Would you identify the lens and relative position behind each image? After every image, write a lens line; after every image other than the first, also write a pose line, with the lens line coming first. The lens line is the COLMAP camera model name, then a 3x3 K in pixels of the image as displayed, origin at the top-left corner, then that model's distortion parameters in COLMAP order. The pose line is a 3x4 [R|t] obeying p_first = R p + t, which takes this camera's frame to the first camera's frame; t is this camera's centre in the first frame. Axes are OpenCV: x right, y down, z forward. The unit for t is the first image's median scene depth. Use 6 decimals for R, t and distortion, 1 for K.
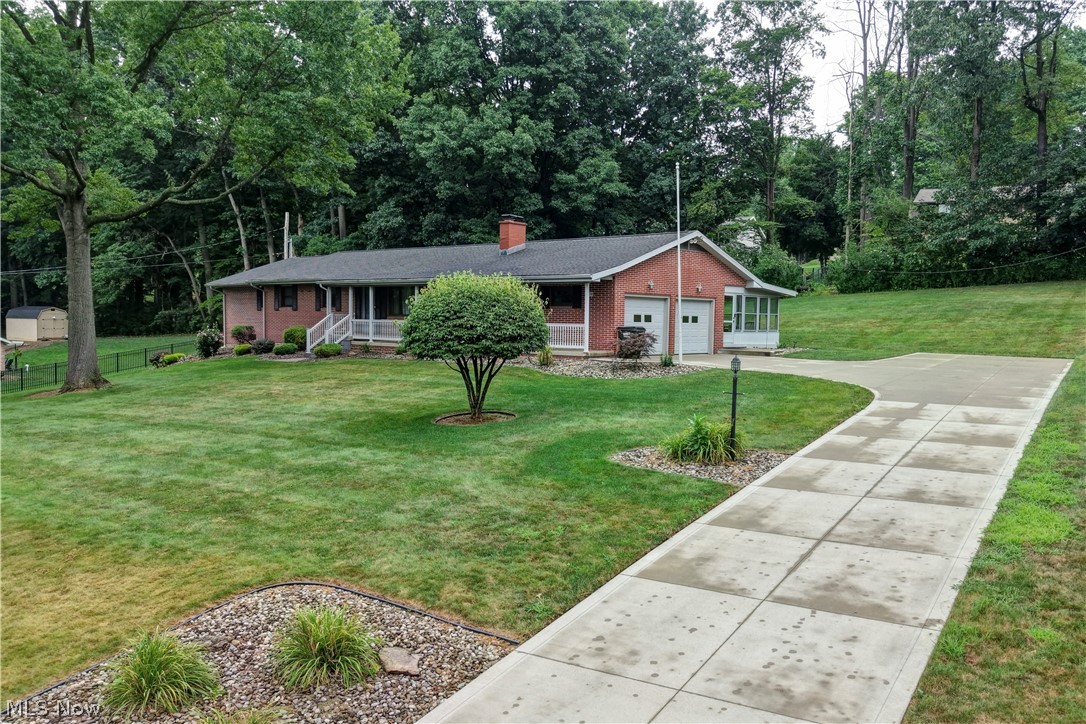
lens RADIAL K [[899.0, 0, 610.7], [0, 899.0, 365.6], [0, 0, 1]] dist [0.046619, -0.082844]
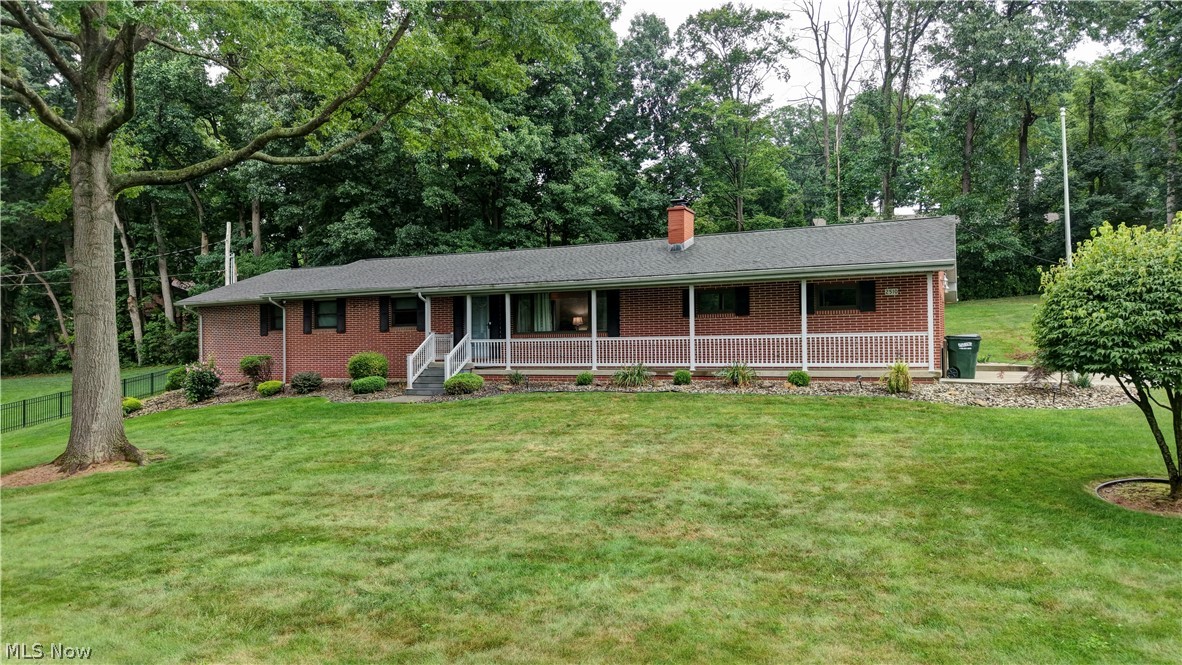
lens RADIAL K [[798.6, 0, 598.1], [0, 798.6, 325.5], [0, 0, 1]] dist [0.014719, -0.008745]
pose [[0.970711, -0.018605, 0.239530, -0.217155], [0.037879, 0.996379, -0.076115, -0.006449], [-0.237247, 0.082959, 0.967901, 0.227260]]
